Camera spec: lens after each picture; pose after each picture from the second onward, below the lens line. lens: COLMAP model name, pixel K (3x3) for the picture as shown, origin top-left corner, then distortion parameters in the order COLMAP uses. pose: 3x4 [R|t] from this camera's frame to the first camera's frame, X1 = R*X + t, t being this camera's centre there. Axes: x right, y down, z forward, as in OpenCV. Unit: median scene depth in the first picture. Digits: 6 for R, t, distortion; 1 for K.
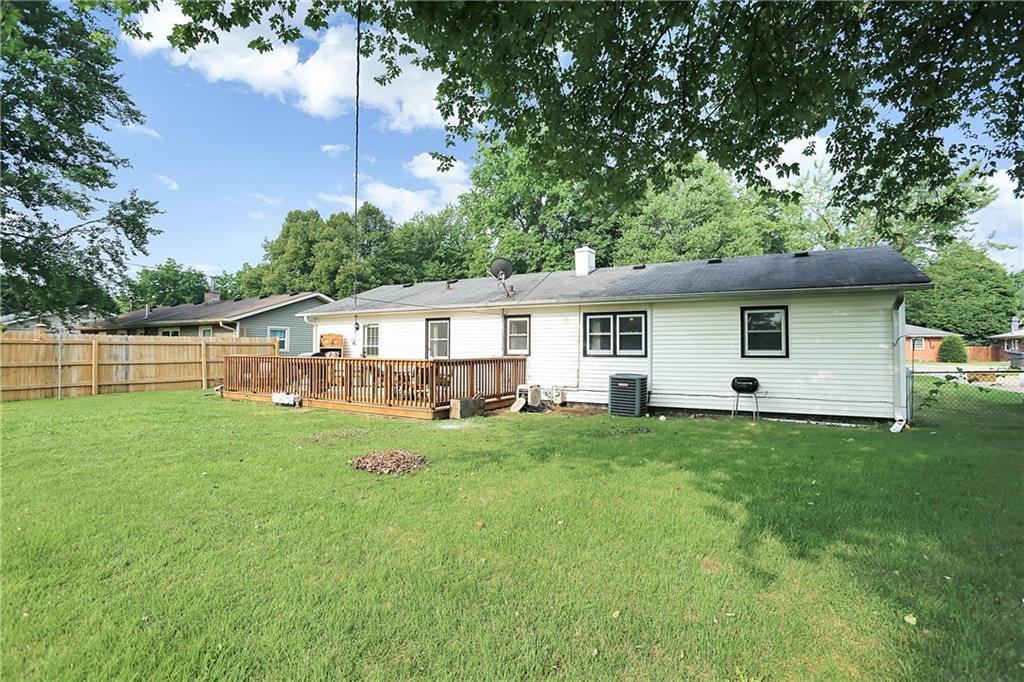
lens RADIAL K [[510.3, 0, 512.0], [0, 510.3, 341.0], [0, 0, 1]] dist [-0.030223, 0.000905]
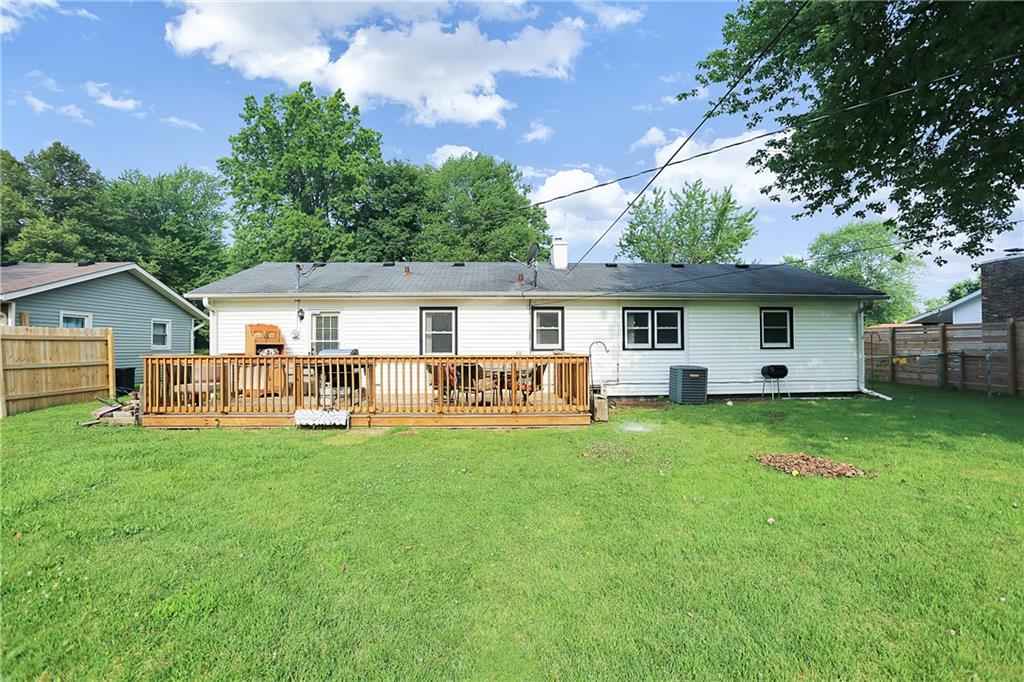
lens RADIAL K [[501.8, 0, 512.0], [0, 501.8, 341.0], [0, 0, 1]] dist [-0.044220, 0.000531]
pose [[0.835653, -0.001500, 0.549256, -0.586574], [-0.002776, 0.999972, 0.006954, 0.005815], [-0.549251, -0.007335, 0.835625, 0.291218]]
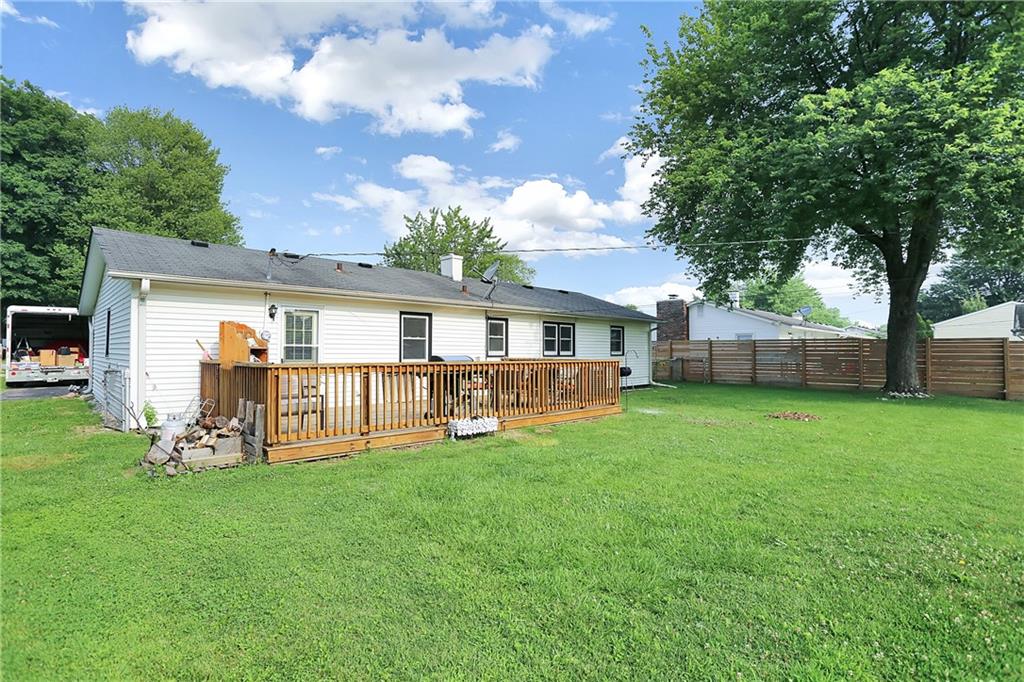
lens RADIAL K [[510.3, 0, 512.0], [0, 510.3, 341.0], [0, 0, 1]] dist [-0.030223, 0.000905]
pose [[0.244617, 0.019661, 0.969421, -1.054296], [-0.014704, 0.999755, -0.016566, 0.014218], [-0.969508, -0.010202, 0.244846, 0.773084]]
